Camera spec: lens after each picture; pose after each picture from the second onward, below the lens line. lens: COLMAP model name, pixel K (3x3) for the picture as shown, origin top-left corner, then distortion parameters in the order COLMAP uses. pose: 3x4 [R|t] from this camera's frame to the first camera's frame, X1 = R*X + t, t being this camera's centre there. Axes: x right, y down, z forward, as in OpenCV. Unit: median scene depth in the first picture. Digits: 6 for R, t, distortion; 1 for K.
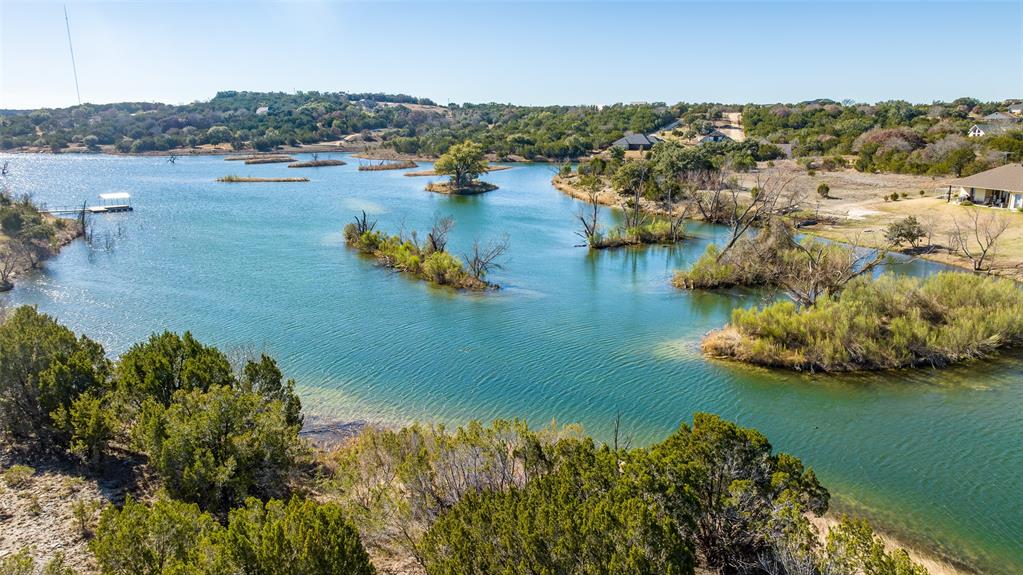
lens RADIAL K [[722.0, 0, 511.5], [0, 722.0, 287.5], [0, 0, 1]] dist [-0.046623, 0.085775]
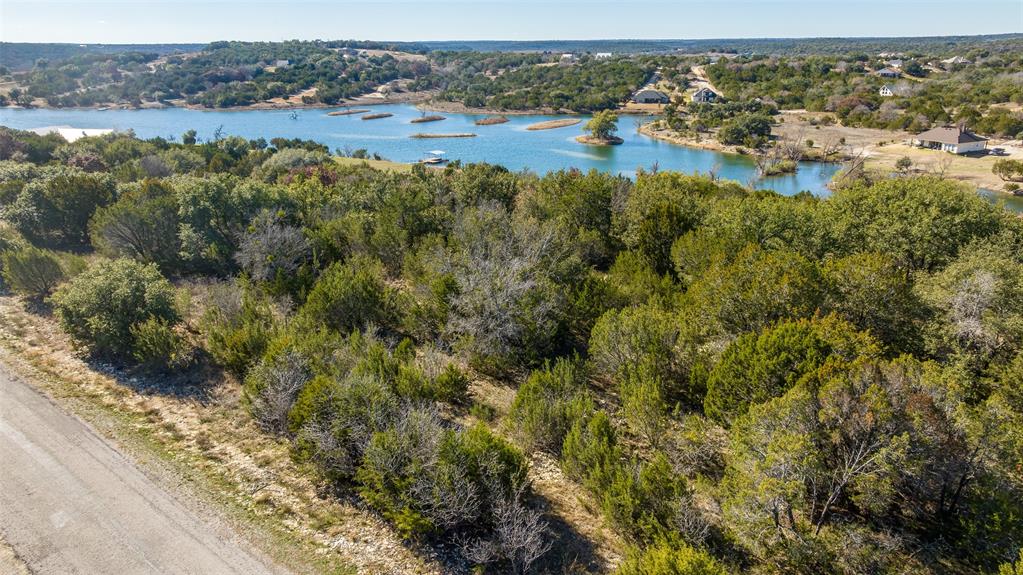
lens RADIAL K [[722.0, 0, 511.5], [0, 722.0, 287.5], [0, 0, 1]] dist [-0.046623, 0.085775]
pose [[0.986093, -0.055864, 0.156526, -0.523139], [0.040958, 0.994452, 0.096889, 0.019990], [-0.161070, -0.089131, 0.982910, -0.523575]]
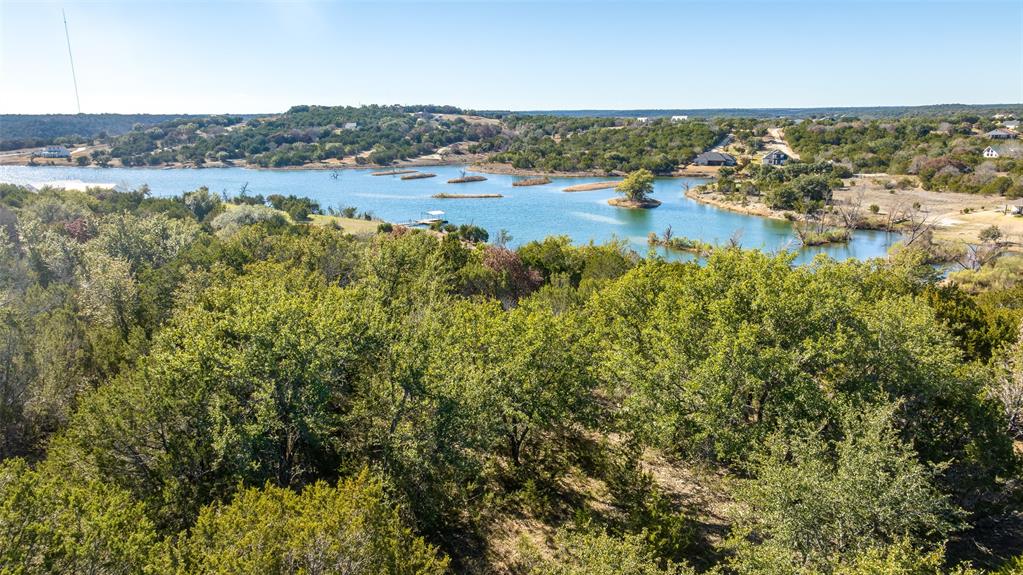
lens RADIAL K [[722.0, 0, 511.5], [0, 722.0, 287.5], [0, 0, 1]] dist [-0.046623, 0.085775]
pose [[0.999618, -0.011754, 0.025020, -0.346162], [0.011659, 0.999924, 0.003943, 0.016450], [-0.025064, -0.003650, 0.999679, -0.378331]]
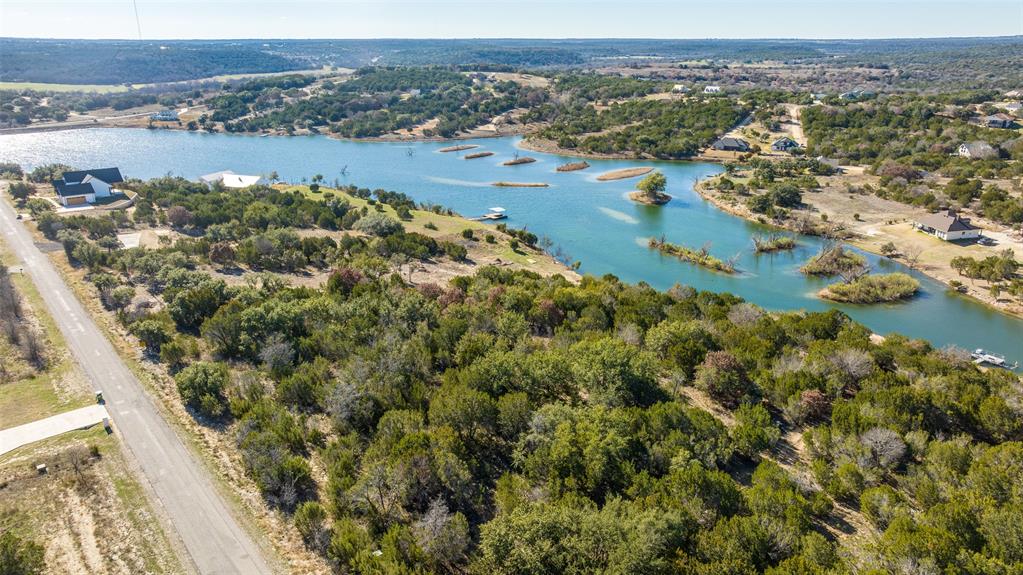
lens RADIAL K [[719.3, 0, 511.5], [0, 719.3, 287.5], [0, 0, 1]] dist [-0.004140, 0.001656]
pose [[0.999299, 0.017288, -0.033203, -0.354264], [-0.013878, 0.994858, 0.100321, -0.090693], [0.034767, -0.099790, 0.994401, -0.809676]]
